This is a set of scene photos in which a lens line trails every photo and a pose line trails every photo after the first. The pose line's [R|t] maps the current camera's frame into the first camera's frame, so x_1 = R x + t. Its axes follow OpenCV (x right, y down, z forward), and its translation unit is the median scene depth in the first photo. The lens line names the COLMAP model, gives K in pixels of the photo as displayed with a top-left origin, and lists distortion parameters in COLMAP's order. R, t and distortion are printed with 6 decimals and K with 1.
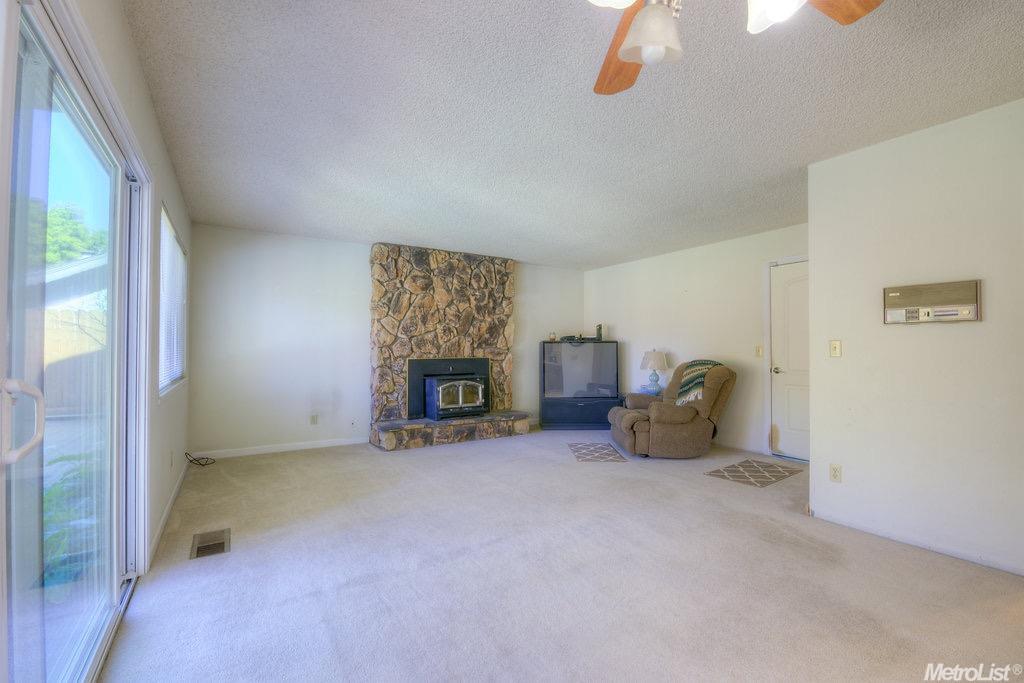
lens RADIAL K [[448.4, 0, 512.0], [0, 448.4, 341.5], [0, 0, 1]] dist [-0.002031, -0.000218]
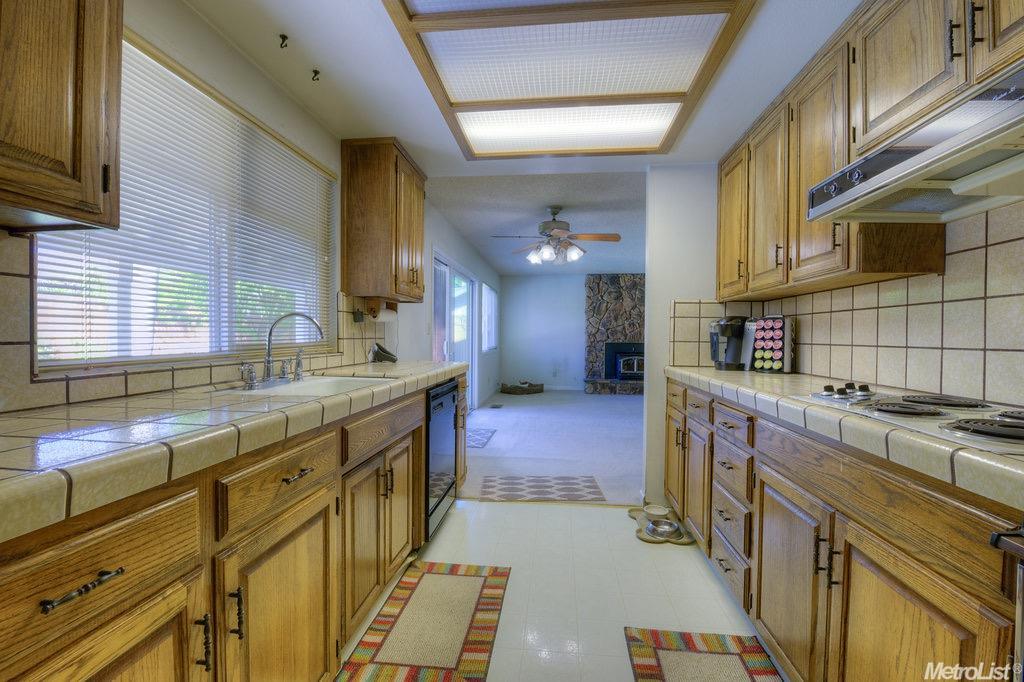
lens RADIAL K [[442.8, 0, 512.0], [0, 442.8, 341.0], [0, 0, 1]] dist [-0.000209, -0.006494]
pose [[0.792275, 0.014097, -0.610002, 0.496443], [0.002127, 0.999663, 0.025864, -0.009118], [0.610161, -0.021789, 0.791978, -0.511146]]
